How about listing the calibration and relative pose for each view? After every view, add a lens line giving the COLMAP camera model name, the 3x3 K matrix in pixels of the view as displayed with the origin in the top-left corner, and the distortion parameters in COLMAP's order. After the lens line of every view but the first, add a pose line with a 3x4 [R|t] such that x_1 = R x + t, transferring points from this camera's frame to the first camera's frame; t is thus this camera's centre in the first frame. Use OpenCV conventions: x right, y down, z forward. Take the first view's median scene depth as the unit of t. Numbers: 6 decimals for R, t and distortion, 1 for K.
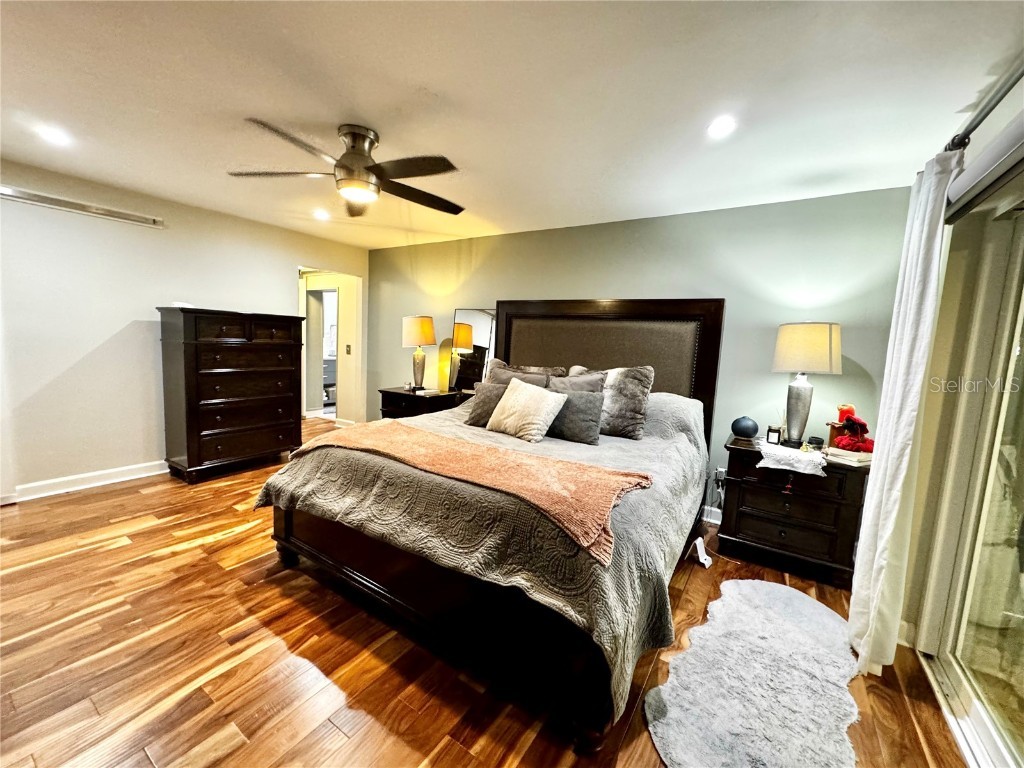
lens RADIAL K [[409.4, 0, 512.0], [0, 409.4, 384.0], [0, 0, 1]] dist [0.000063, -0.000039]
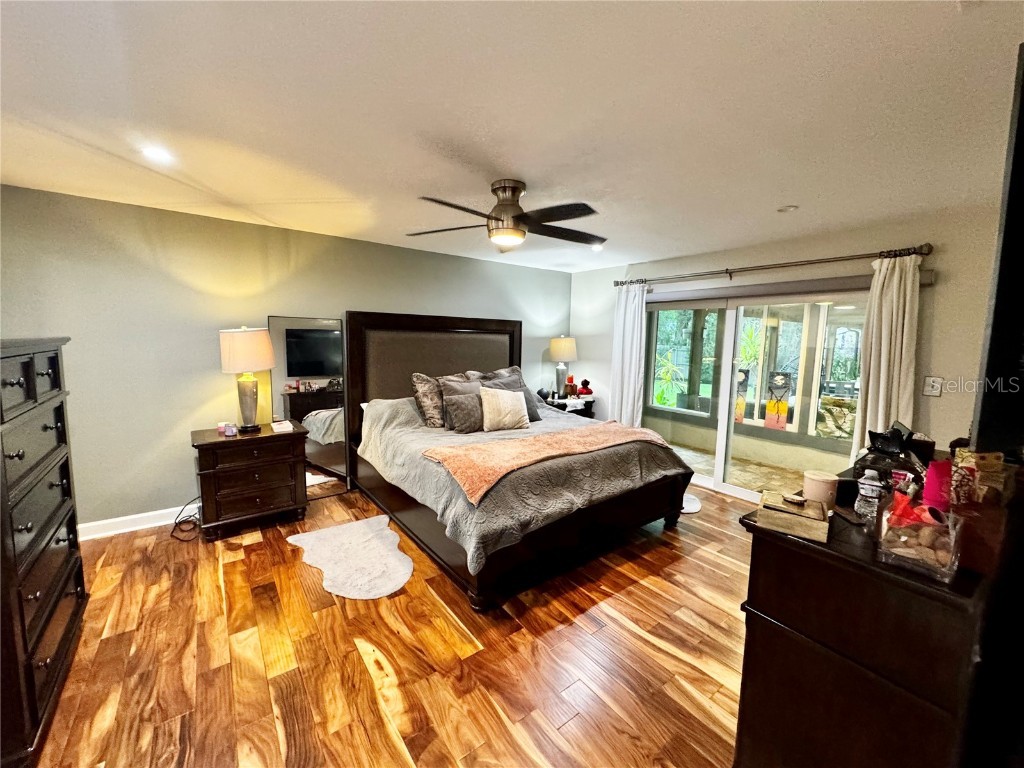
lens RADIAL K [[409.4, 0, 512.0], [0, 409.4, 384.0], [0, 0, 1]] dist [0.000063, -0.000039]
pose [[0.340099, -0.146095, 0.928972, -1.402433], [0.097212, 0.988028, 0.119793, -0.205018], [-0.935351, 0.049566, 0.350230, 0.603538]]
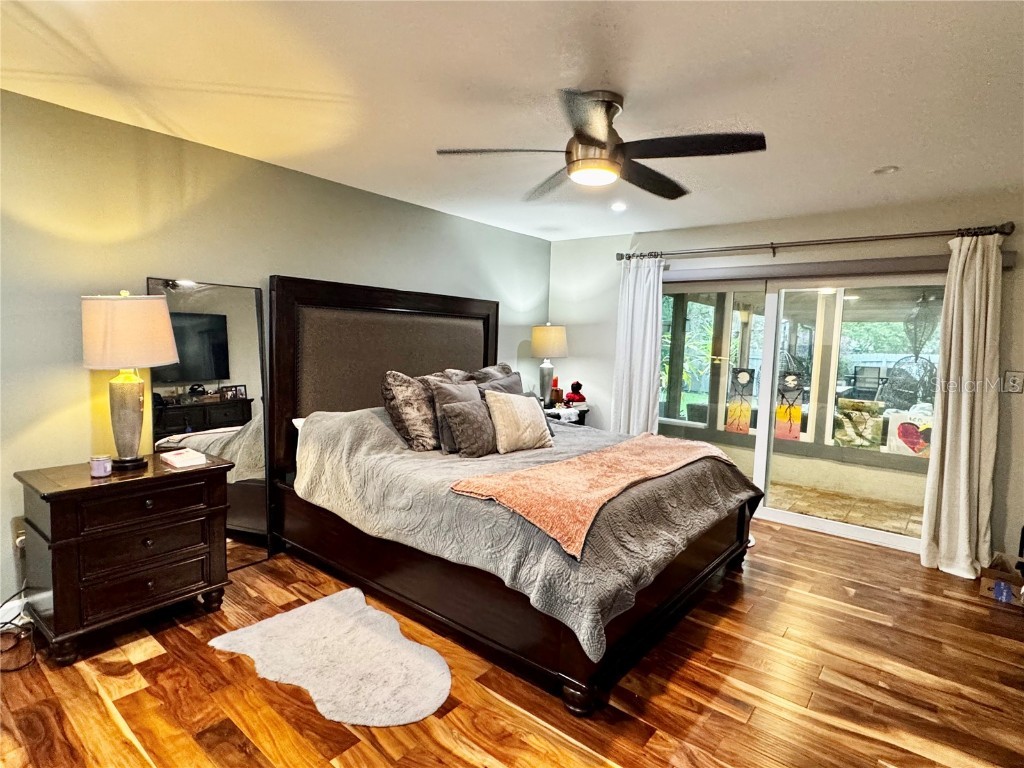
lens RADIAL K [[538.3, 0, 512.0], [0, 538.3, 384.0], [0, 0, 1]] dist [-0.000173, -0.000297]
pose [[0.104967, -0.128714, 0.986111, -1.401484], [0.079291, 0.989515, 0.120718, -0.203201], [-0.991310, 0.065518, 0.114072, 1.030474]]
